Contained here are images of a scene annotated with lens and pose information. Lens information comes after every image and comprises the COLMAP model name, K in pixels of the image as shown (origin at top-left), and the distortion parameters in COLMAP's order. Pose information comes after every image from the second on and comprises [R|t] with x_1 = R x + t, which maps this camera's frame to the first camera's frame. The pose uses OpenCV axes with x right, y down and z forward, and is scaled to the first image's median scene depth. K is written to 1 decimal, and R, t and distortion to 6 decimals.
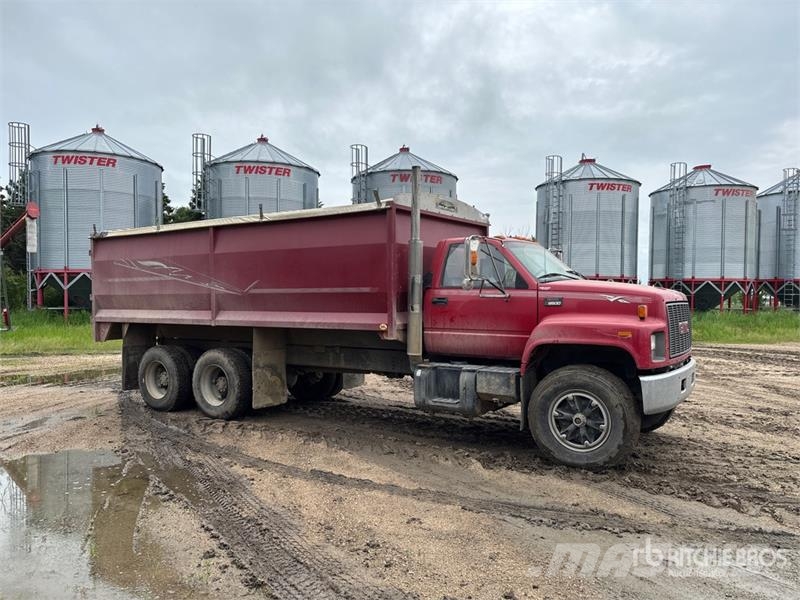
lens RADIAL K [[604.4, 0, 400.7], [0, 604.4, 302.7], [0, 0, 1]] dist [0.054687, -0.059752]
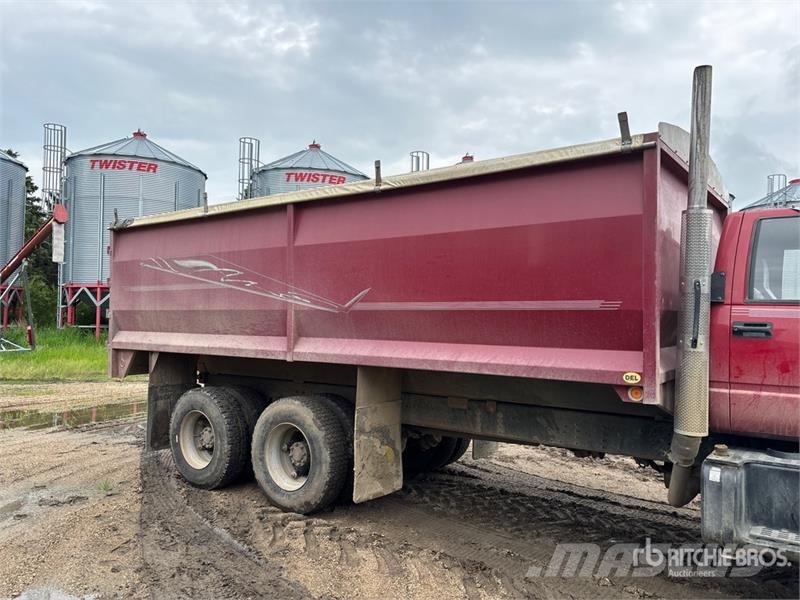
lens RADIAL K [[604.4, 0, 404.4], [0, 604.4, 303.9], [0, 0, 1]] dist [0.054687, -0.059752]
pose [[0.998640, 0.015790, -0.049684, -0.141803], [-0.017574, 0.999209, -0.035669, -0.000710], [0.049081, 0.036494, 0.998128, 0.338437]]
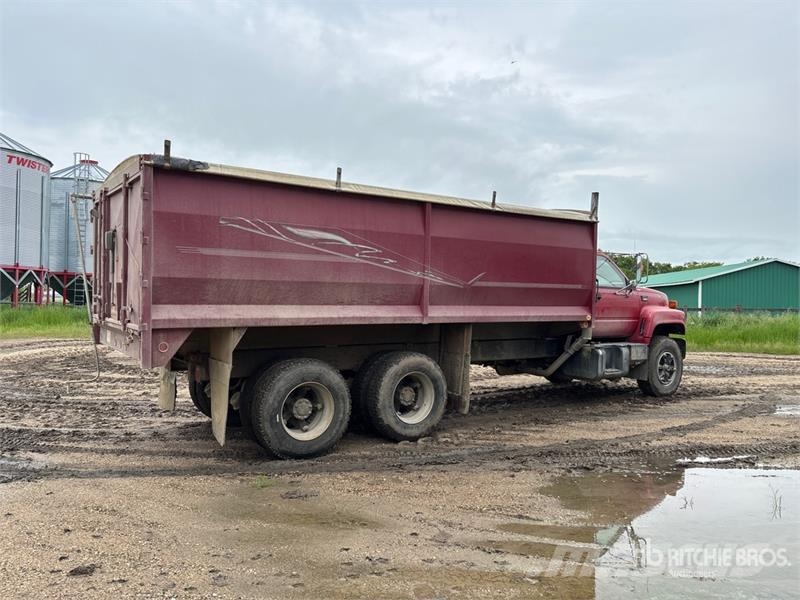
lens RADIAL K [[604.4, 0, 387.9], [0, 604.4, 304.3], [0, 0, 1]] dist [0.054687, -0.059752]
pose [[0.370273, -0.002386, 0.928920, -0.954836], [-0.007739, 0.999954, 0.005653, 0.006540], [-0.928891, -0.009282, 0.370238, 0.661779]]
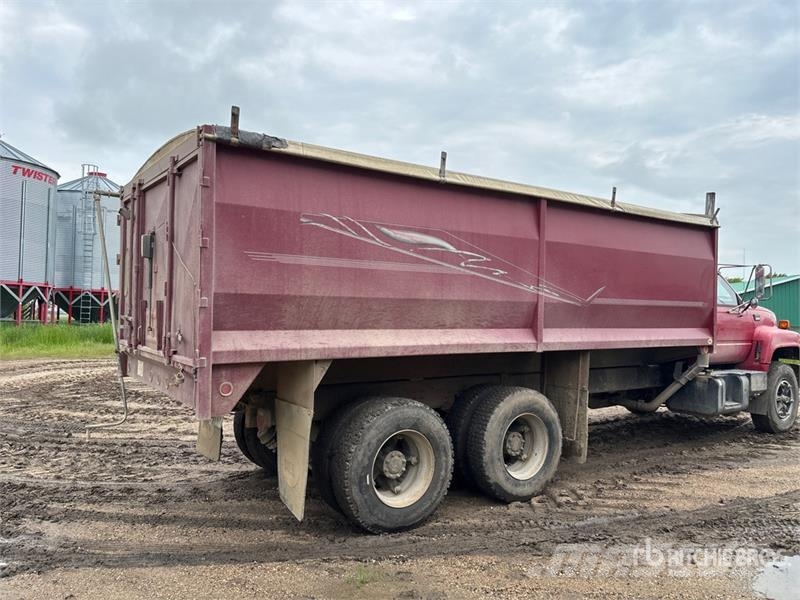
lens RADIAL K [[604.4, 0, 394.8], [0, 604.4, 304.2], [0, 0, 1]] dist [0.054687, -0.059752]
pose [[0.365267, 0.022050, 0.930642, -0.852648], [-0.006613, 0.999756, -0.021092, 0.001702], [-0.930879, 0.001550, 0.365324, 0.804119]]
